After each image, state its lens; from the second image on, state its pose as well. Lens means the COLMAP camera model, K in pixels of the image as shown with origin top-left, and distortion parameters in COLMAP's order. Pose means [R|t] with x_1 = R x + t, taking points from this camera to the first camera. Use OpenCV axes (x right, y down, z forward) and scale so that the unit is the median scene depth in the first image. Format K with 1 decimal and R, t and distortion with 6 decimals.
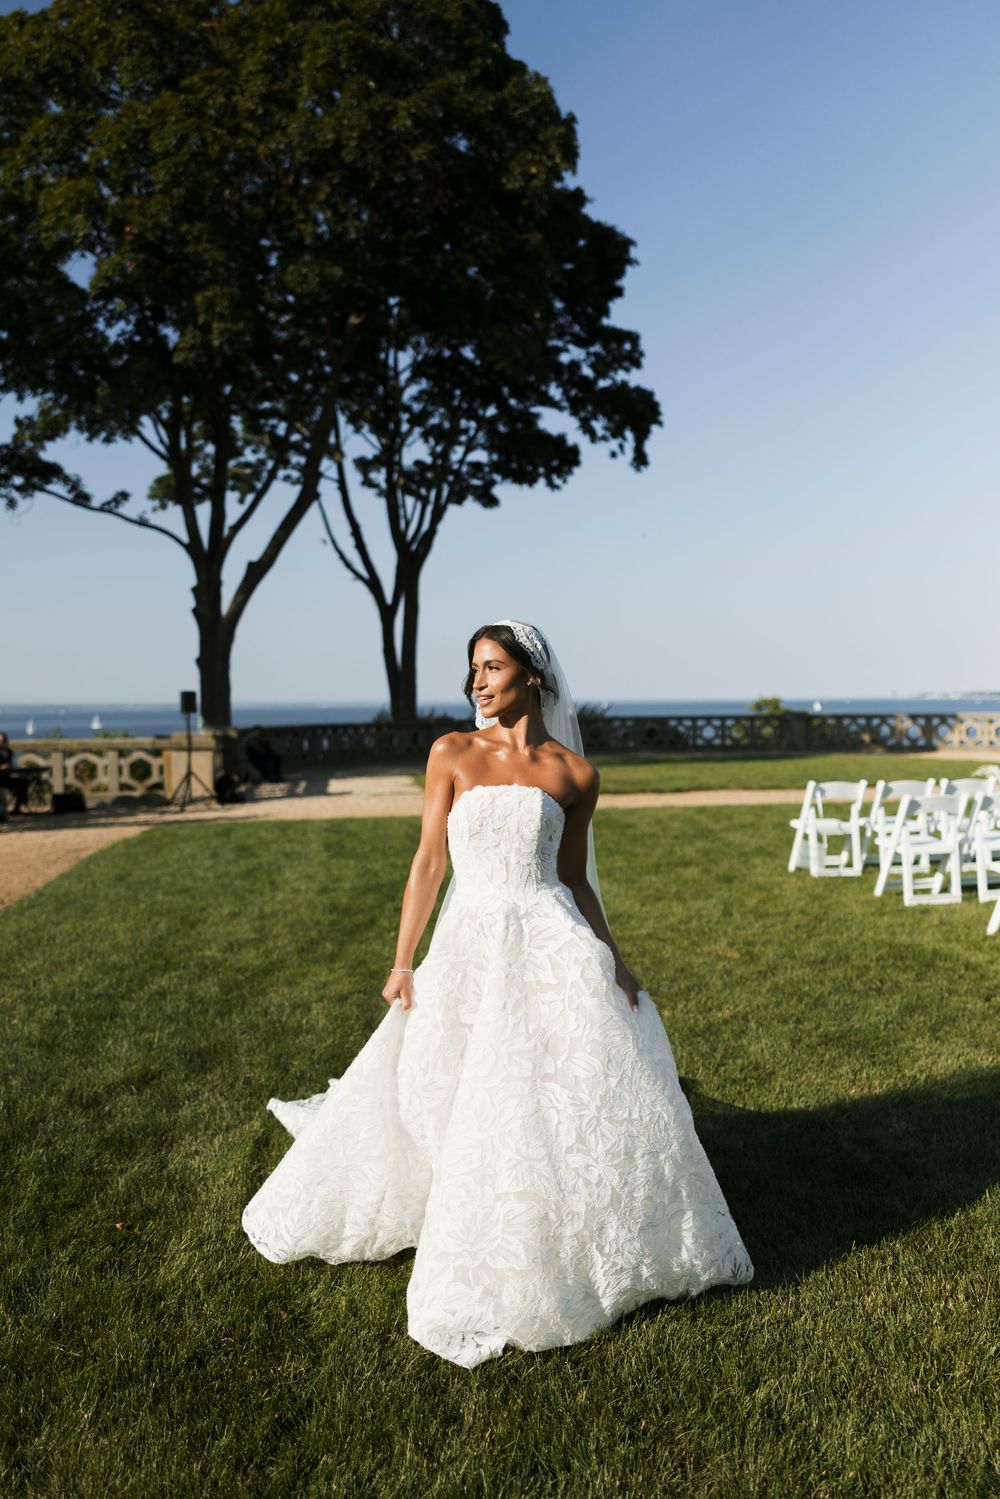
lens RADIAL K [[1275.9, 0, 511.1], [0, 1275.9, 706.1], [0, 0, 1]] dist [0.000871, -0.024761]
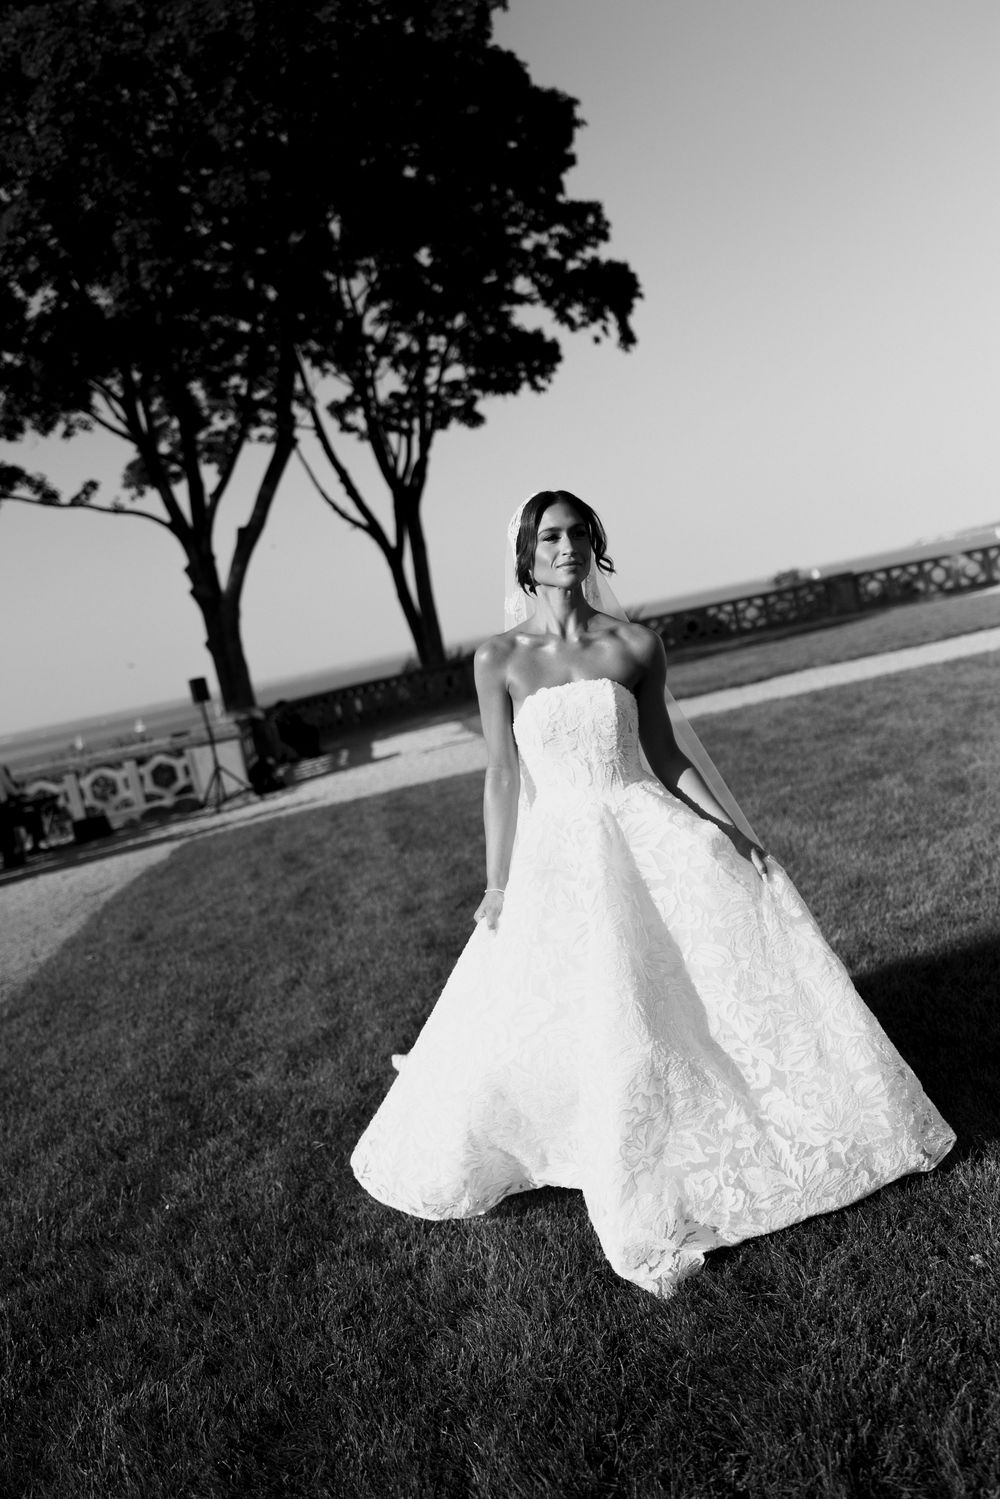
lens RADIAL K [[1221.7, 0, 491.9], [0, 1221.7, 714.6], [0, 0, 1]] dist [-0.009572, -0.008770]
pose [[0.980125, -0.194844, -0.037285, -0.016824], [0.196844, 0.978546, 0.060823, 0.001111], [0.024634, -0.066953, 0.997452, 0.101970]]
